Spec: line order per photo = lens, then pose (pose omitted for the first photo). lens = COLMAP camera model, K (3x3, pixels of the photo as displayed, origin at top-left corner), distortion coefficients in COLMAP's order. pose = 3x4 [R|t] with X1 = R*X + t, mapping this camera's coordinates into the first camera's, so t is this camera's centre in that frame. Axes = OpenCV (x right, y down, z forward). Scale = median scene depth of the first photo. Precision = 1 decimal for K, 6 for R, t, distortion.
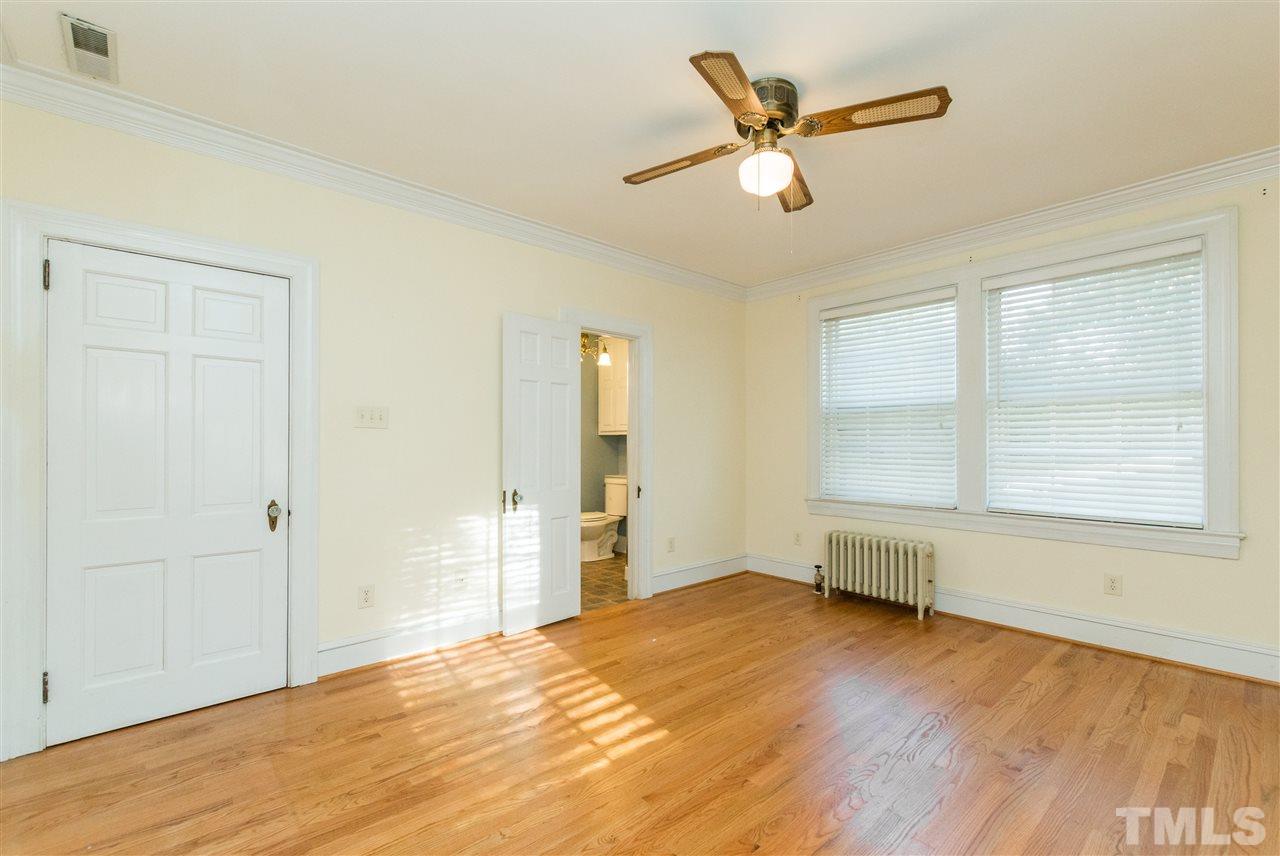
lens RADIAL K [[555.4, 0, 640.0], [0, 555.4, 428.0], [0, 0, 1]] dist [-0.000081, -0.000614]
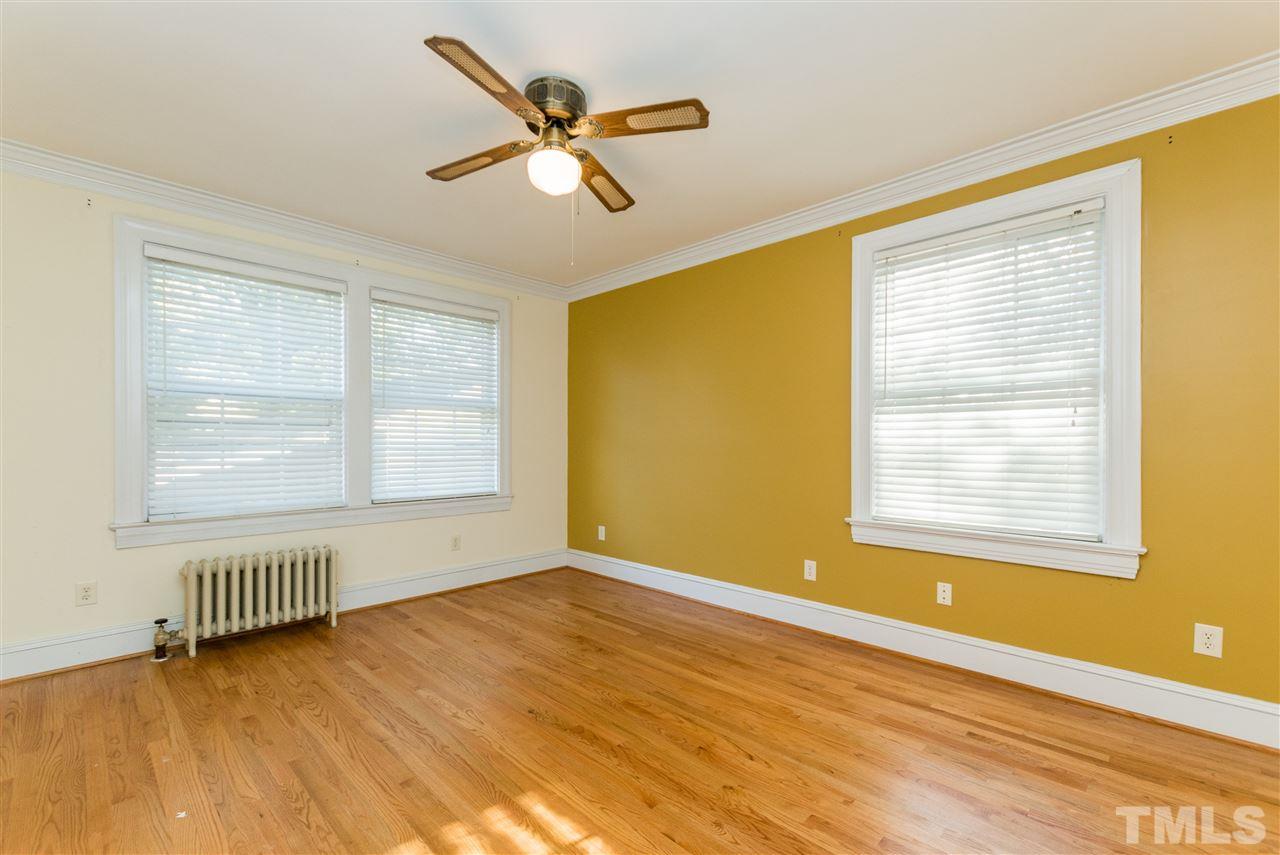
lens RADIAL K [[549.3, 0, 643.9], [0, 549.3, 442.7], [0, 0, 1]] dist [0.014855, -0.000129]
pose [[-0.081473, -0.001051, 0.996675, -0.591460], [-0.030446, 0.999535, -0.001435, 0.020735], [-0.996210, -0.030462, -0.081467, 0.690317]]
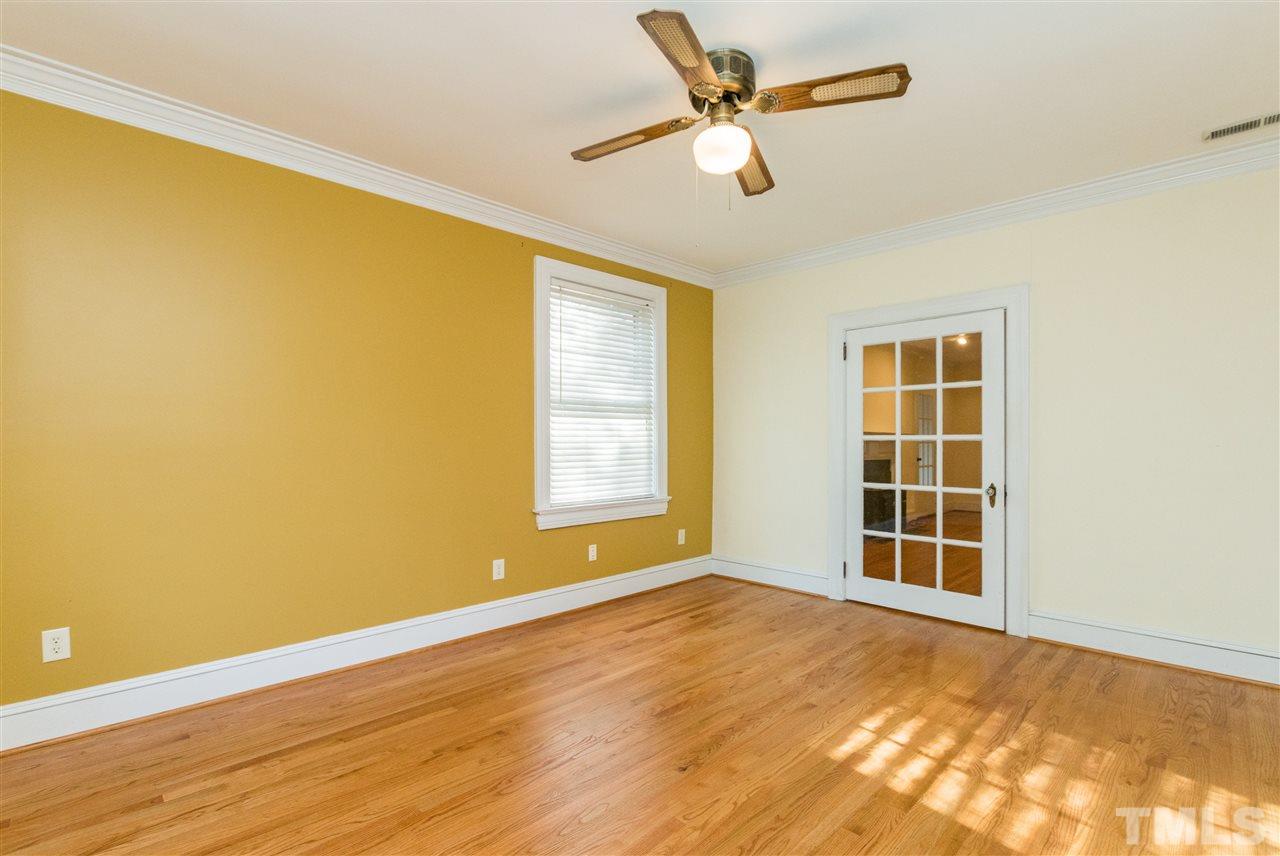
lens RADIAL K [[582.2, 0, 638.6], [0, 582.2, 440.0], [0, 0, 1]] dist [-0.013678, -0.000233]
pose [[-0.998203, -0.000201, -0.059921, 0.318882], [0.001709, 0.999492, -0.031825, 0.046380], [0.059897, -0.031870, -0.997696, 1.476729]]
